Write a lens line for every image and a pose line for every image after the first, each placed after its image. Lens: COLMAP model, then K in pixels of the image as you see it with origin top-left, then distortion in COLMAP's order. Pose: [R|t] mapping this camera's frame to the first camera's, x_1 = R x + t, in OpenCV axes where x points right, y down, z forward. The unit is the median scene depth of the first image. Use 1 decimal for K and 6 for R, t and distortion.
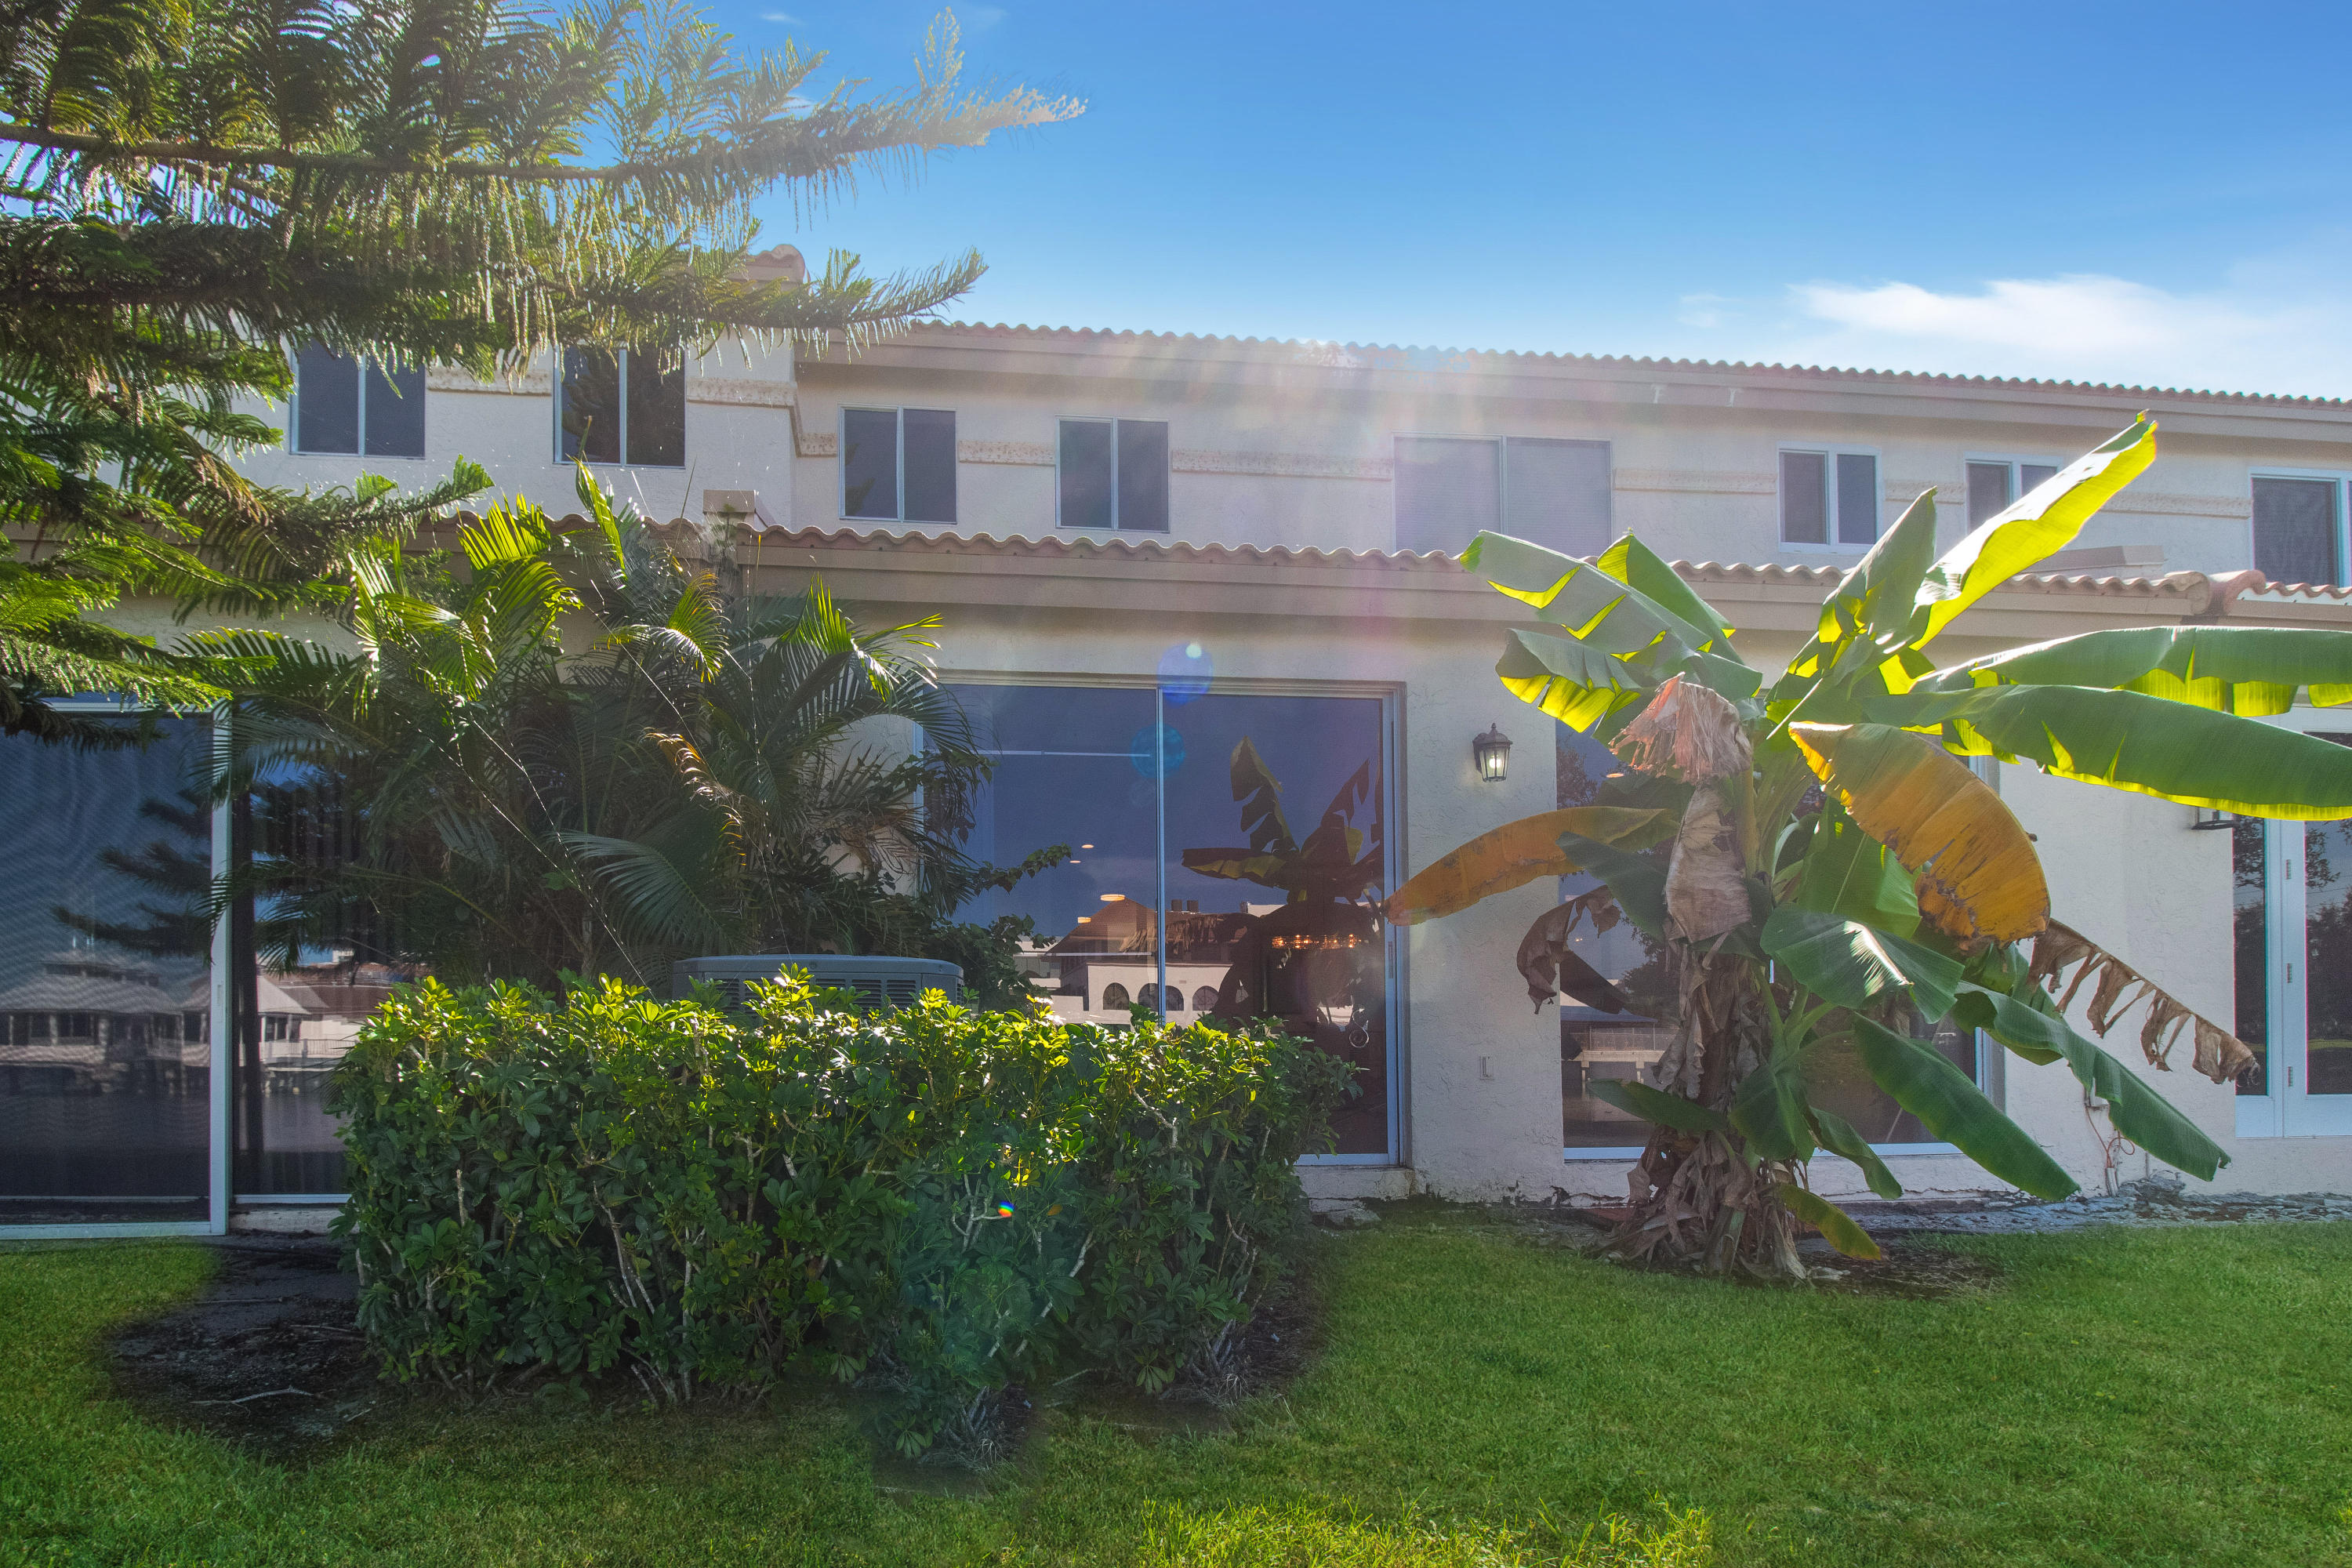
lens RADIAL K [[1101.5, 0, 1166.5], [0, 1101.5, 774.0], [0, 0, 1]] dist [0.000479, -0.012714]
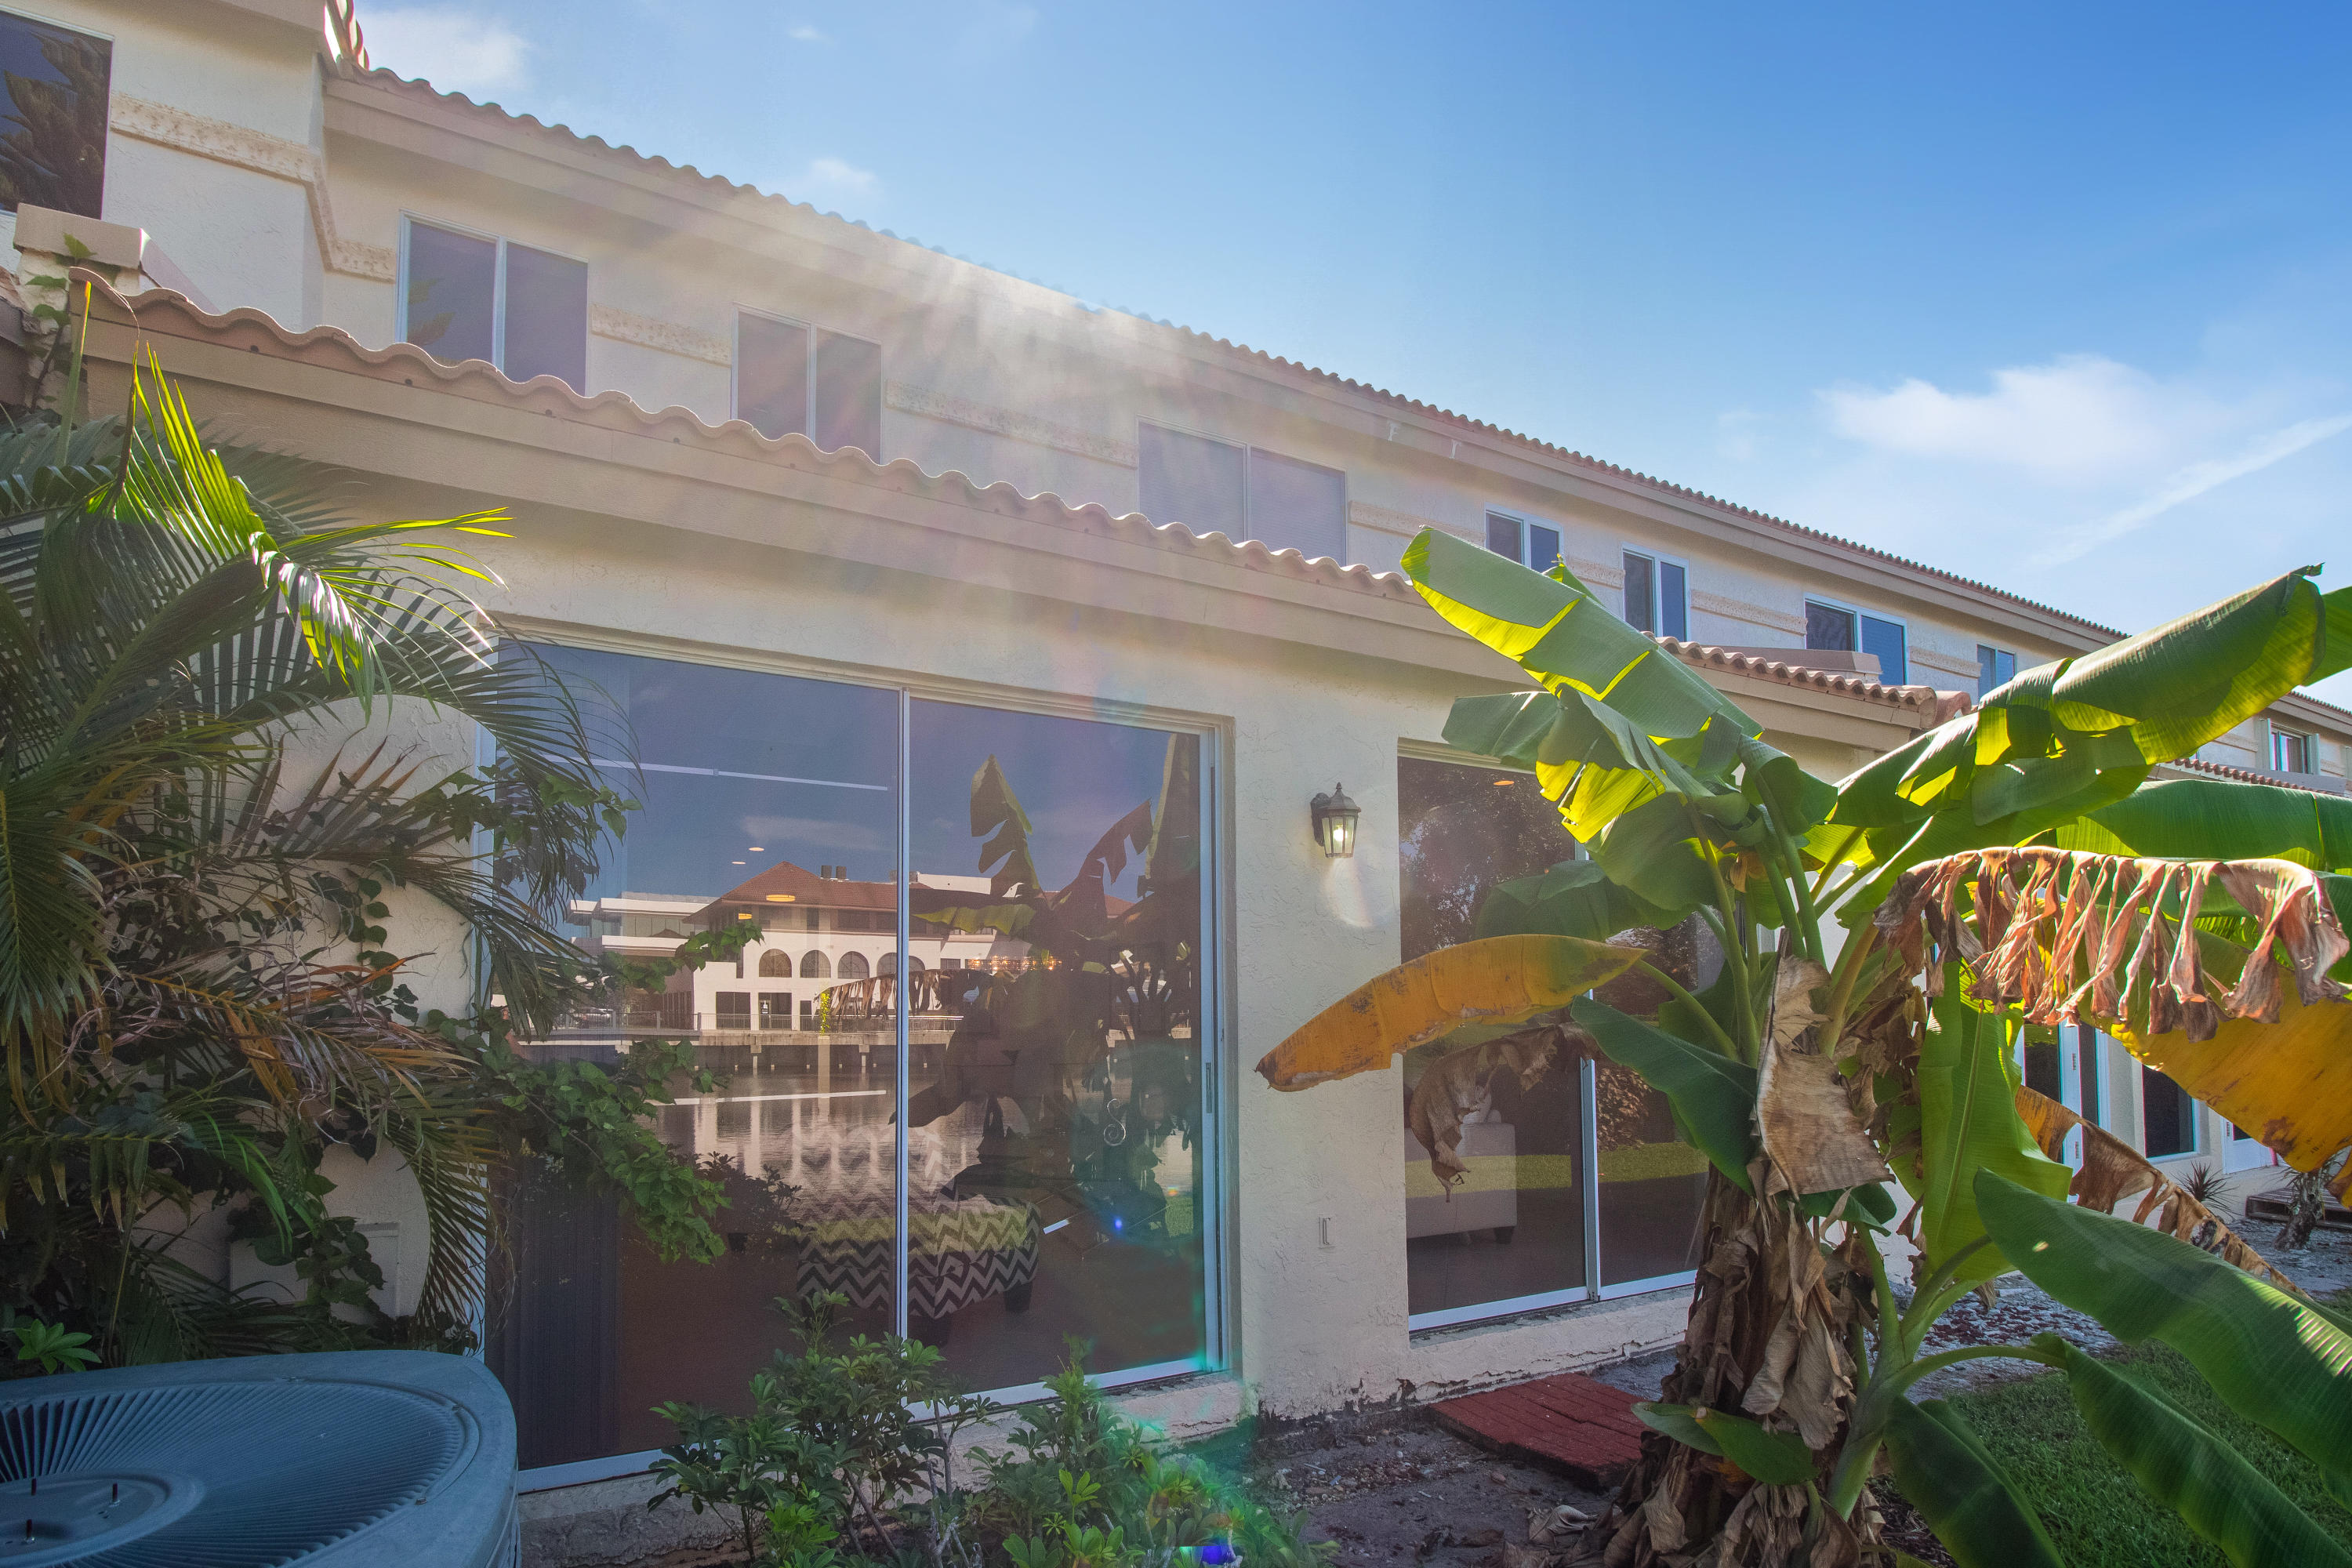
lens RADIAL K [[984.6, 0, 1182.6], [0, 984.6, 881.2], [0, 0, 1]] dist [0.018156, -0.016295]
pose [[0.935803, 0.045796, 0.349535, -0.060173], [-0.088814, 0.990171, 0.108048, -0.045658], [-0.341151, -0.132155, 0.930672, 0.386030]]
